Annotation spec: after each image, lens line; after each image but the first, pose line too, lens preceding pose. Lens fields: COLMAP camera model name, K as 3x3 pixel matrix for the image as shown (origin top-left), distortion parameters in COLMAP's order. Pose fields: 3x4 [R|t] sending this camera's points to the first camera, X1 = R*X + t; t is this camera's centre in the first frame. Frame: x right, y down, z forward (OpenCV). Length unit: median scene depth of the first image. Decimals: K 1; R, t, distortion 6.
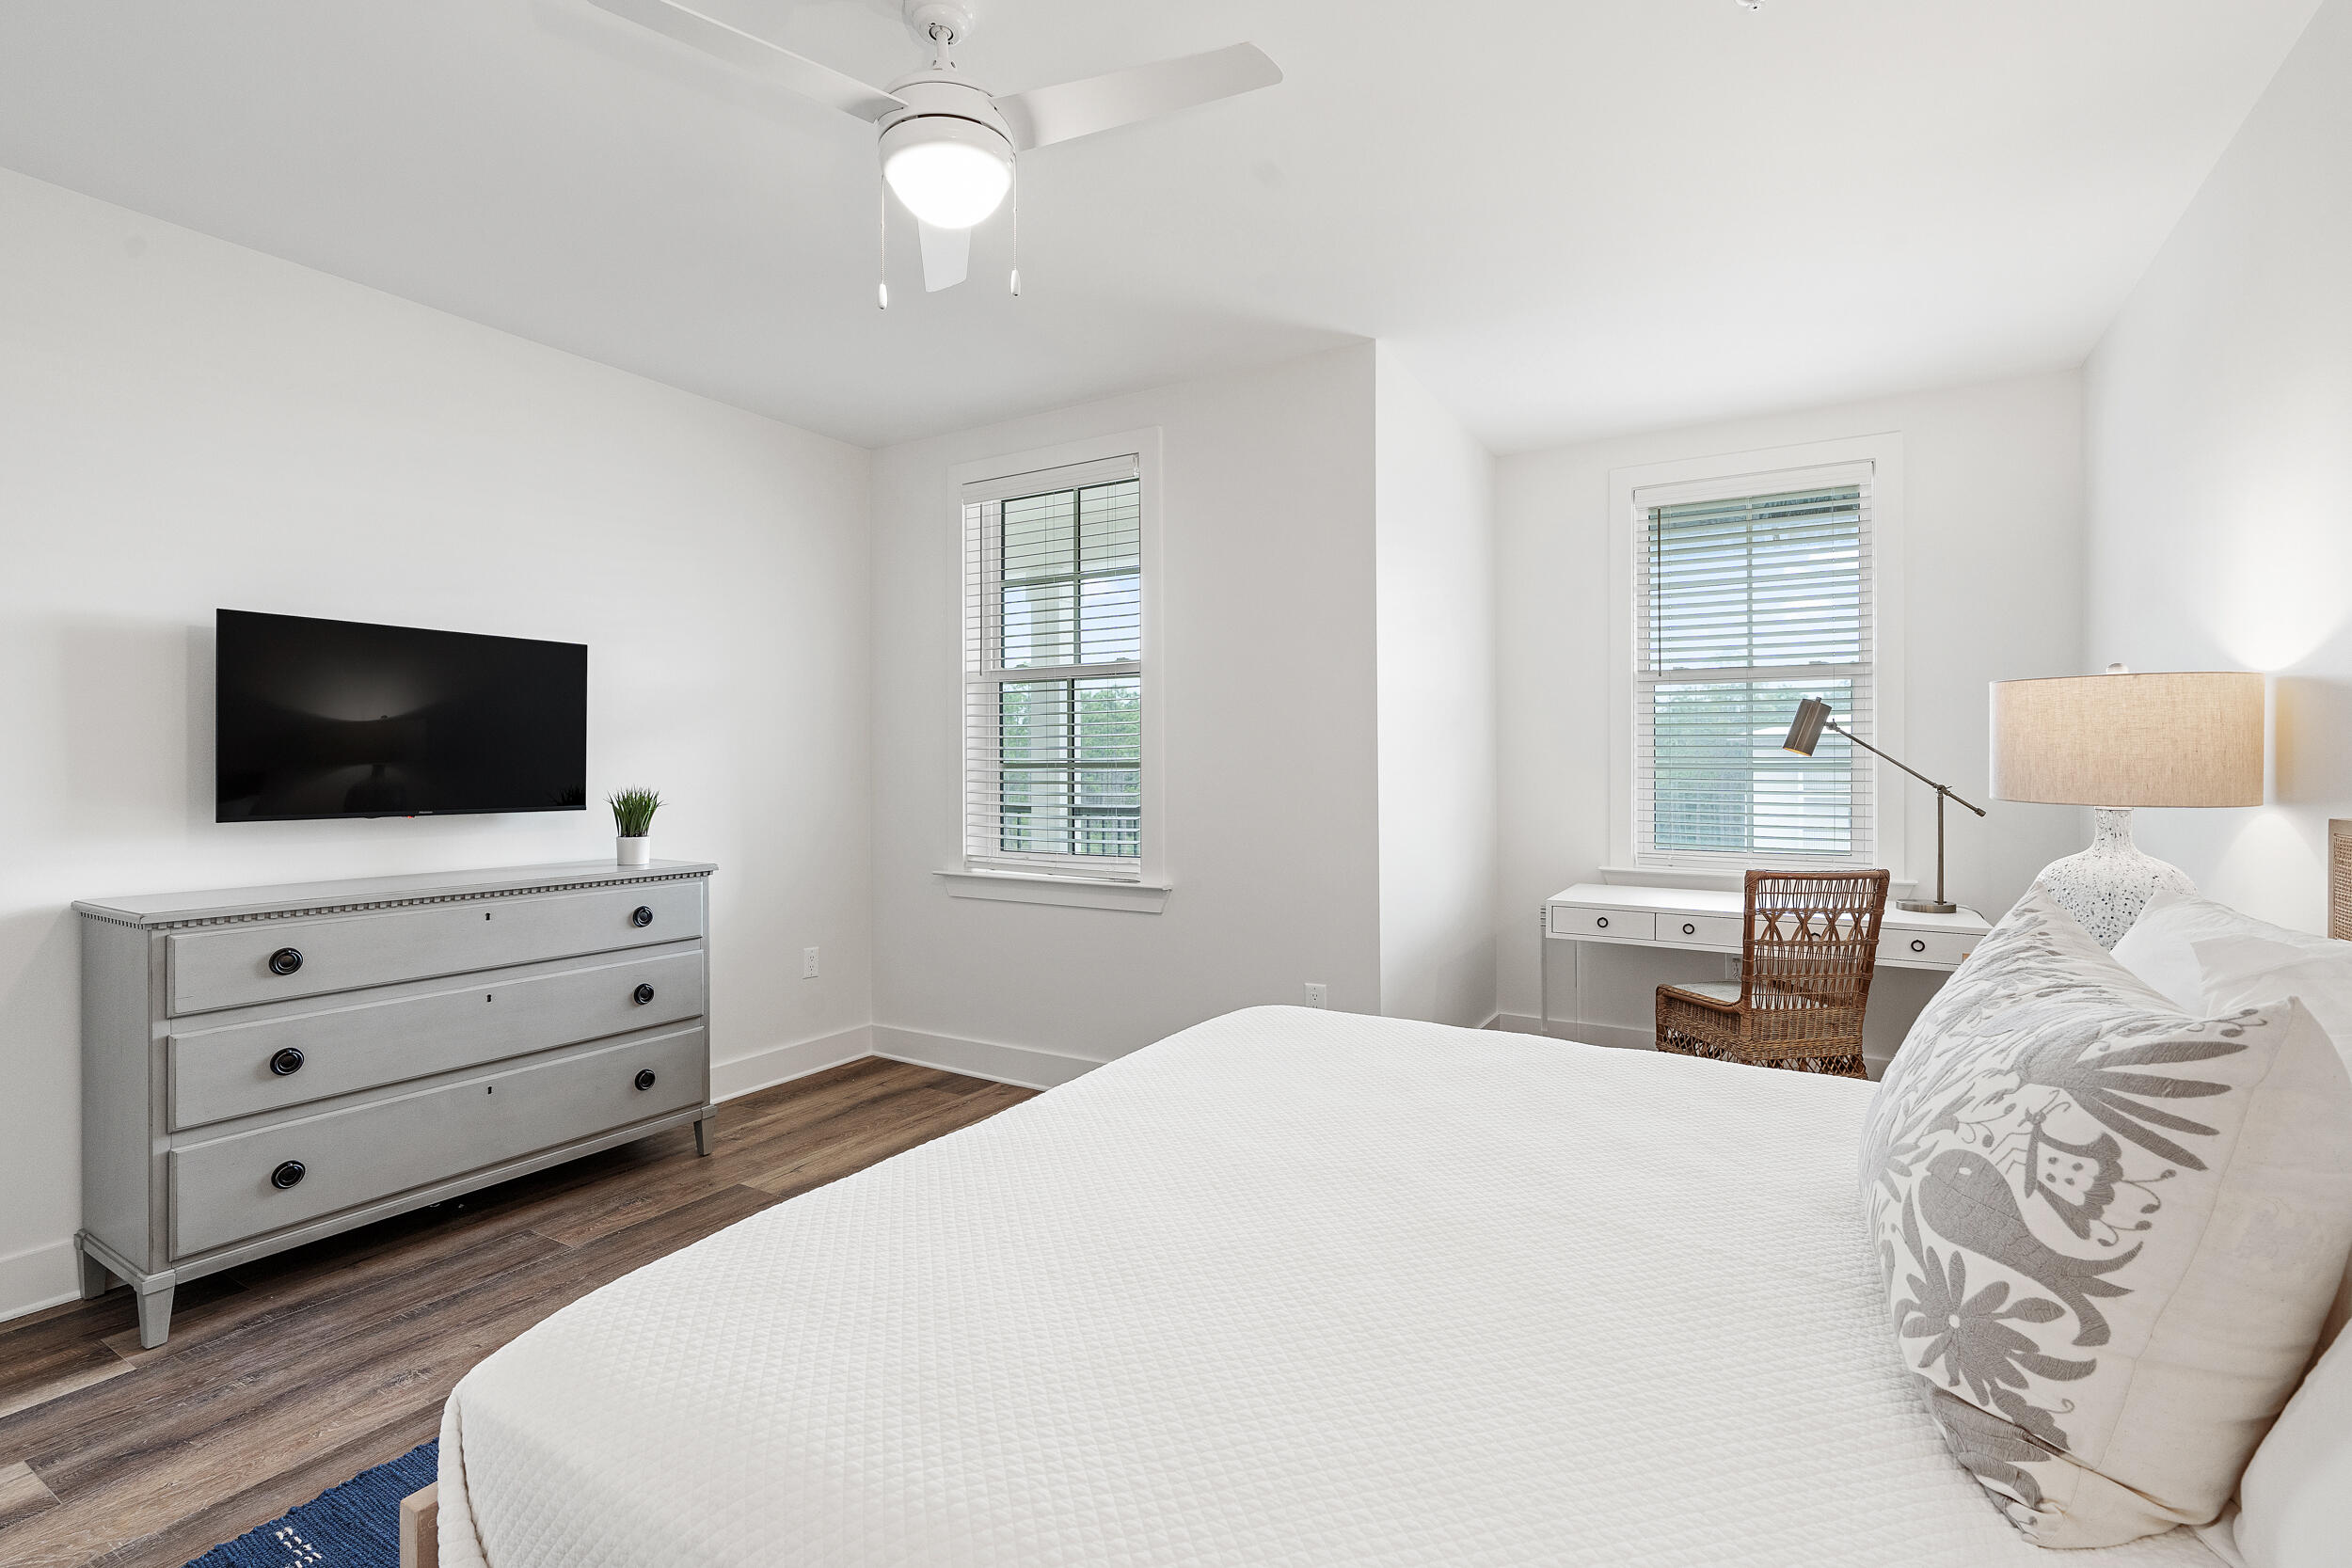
lens RADIAL K [[1067.6, 0, 1186.8], [0, 1067.6, 768.9], [0, 0, 1]] dist [-0.007255, 0.003926]
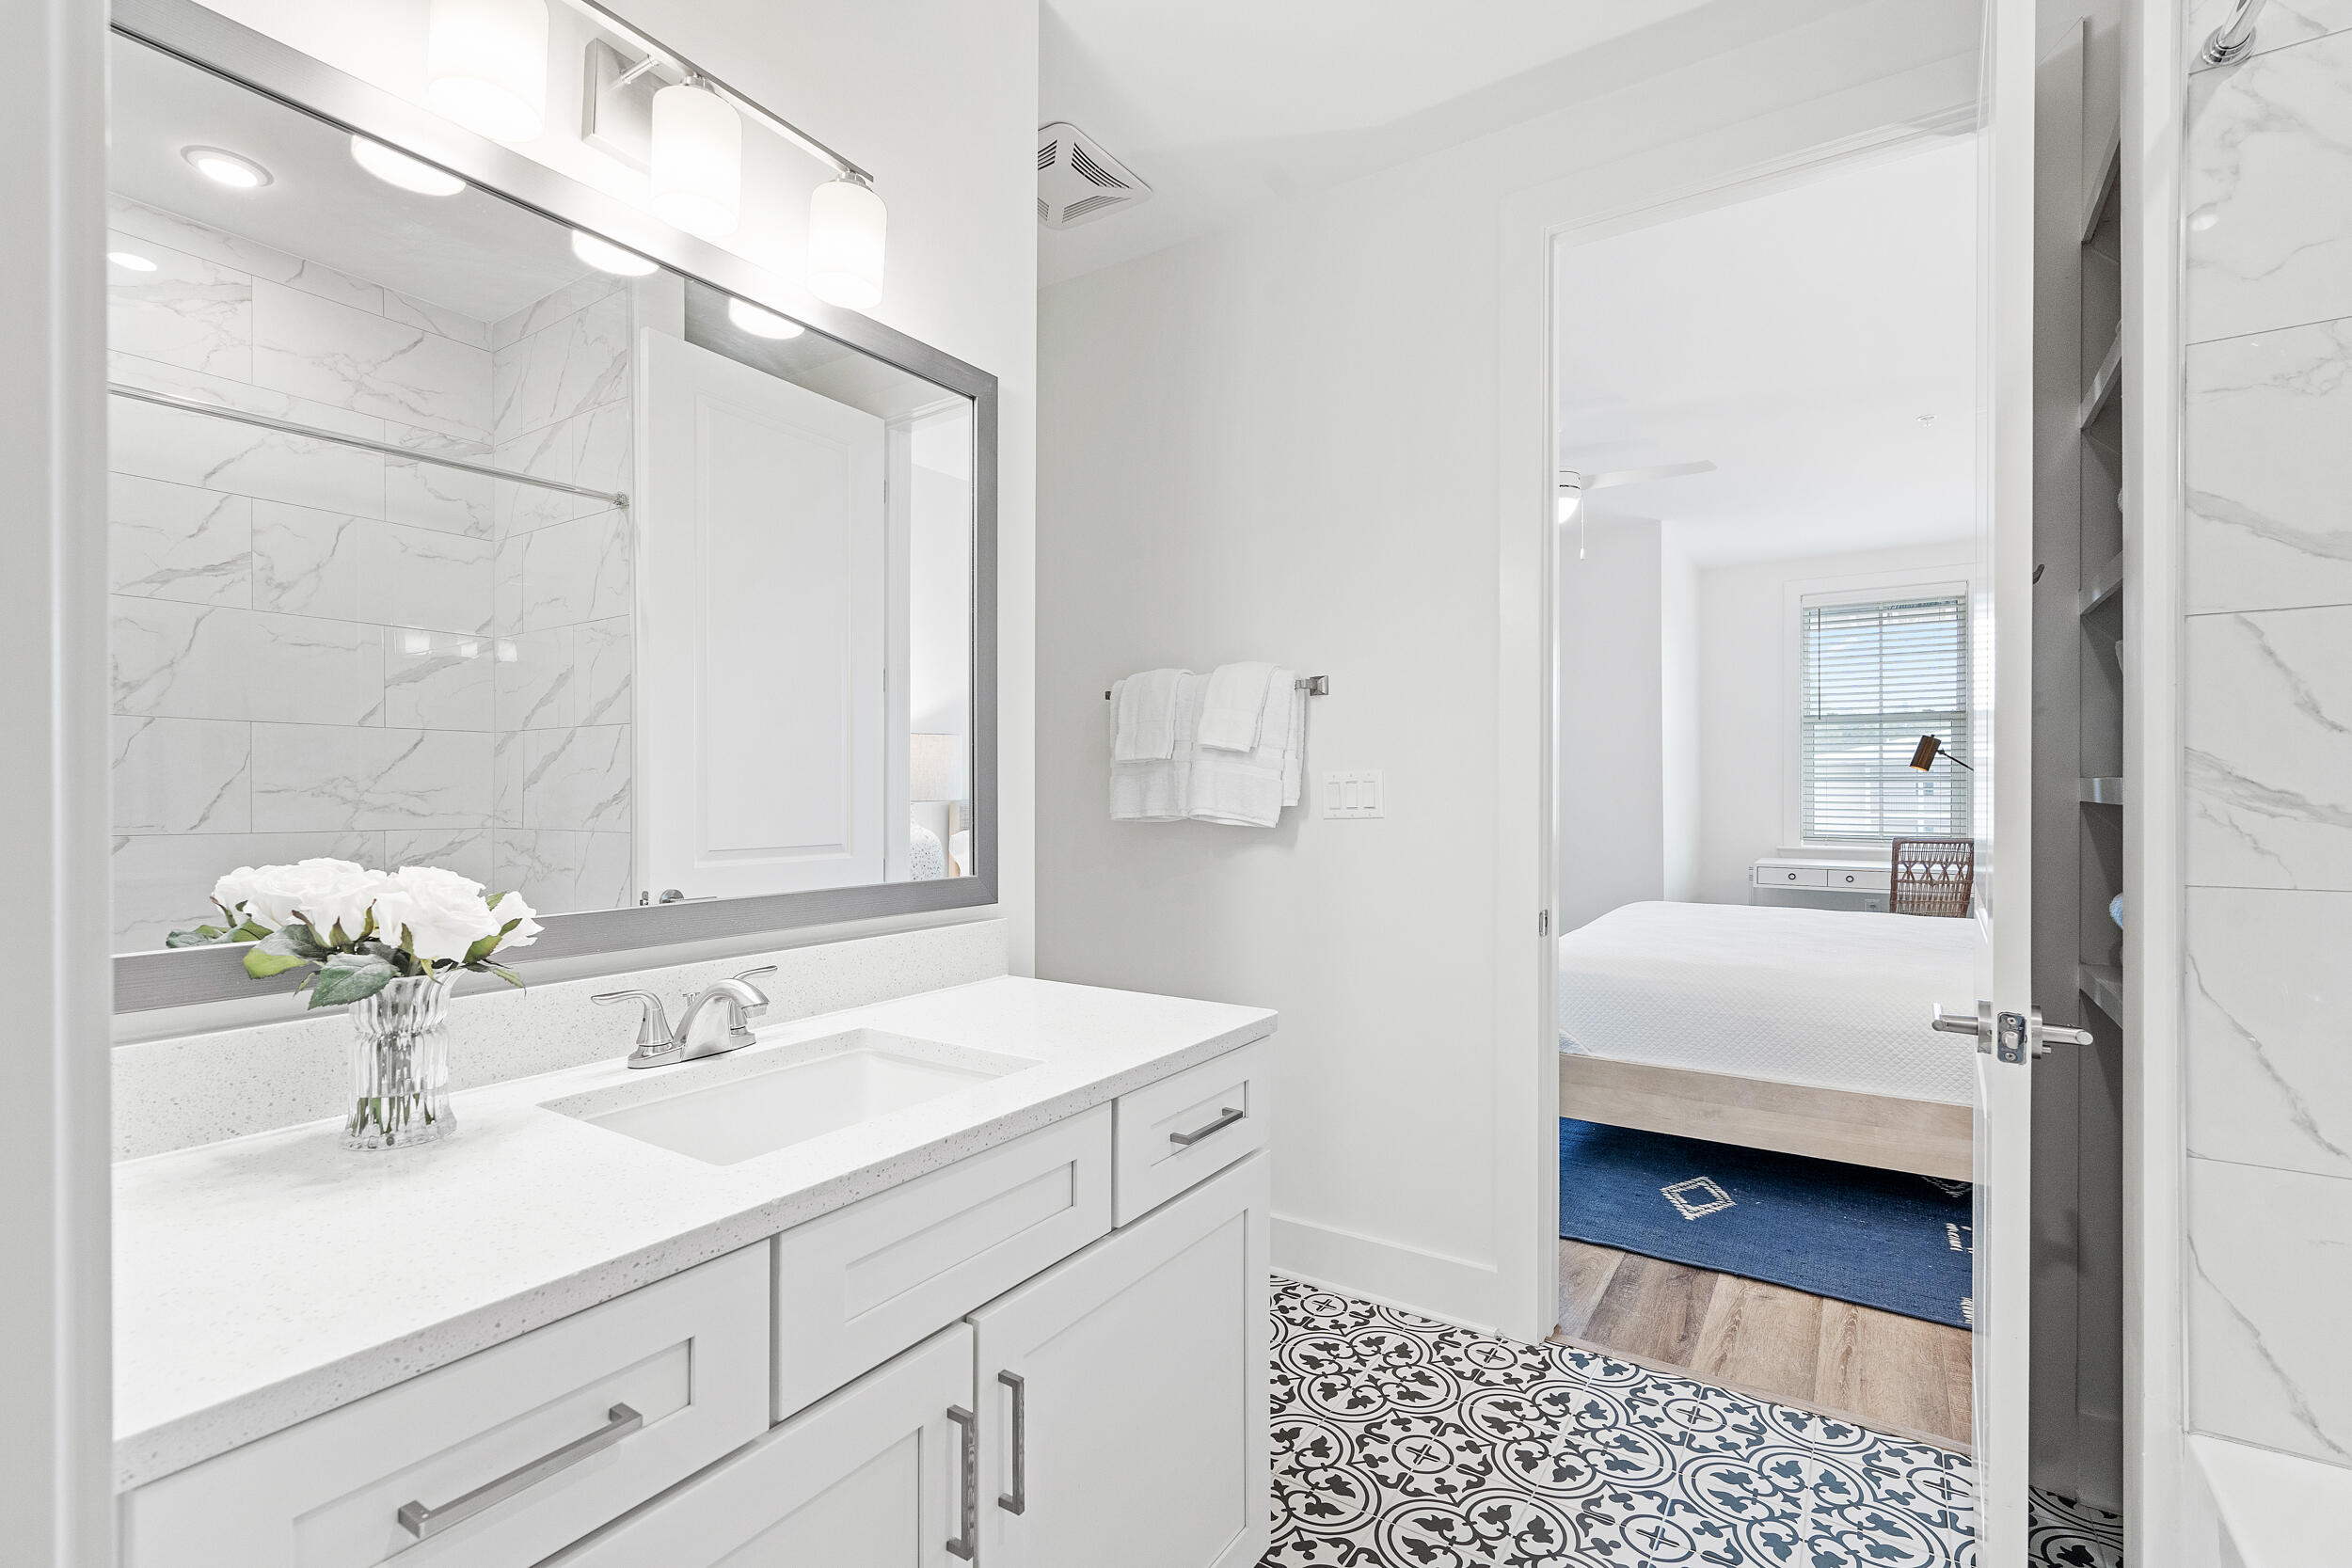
lens RADIAL K [[1067.6, 0, 1178.9], [0, 1067.6, 796.5], [0, 0, 1]] dist [-0.007255, 0.003926]
pose [[0.998719, 0.002619, -0.050536, -0.459092], [-0.002649, 0.999996, -0.000530, 0.030015], [0.050534, 0.000663, 0.998722, -0.656027]]
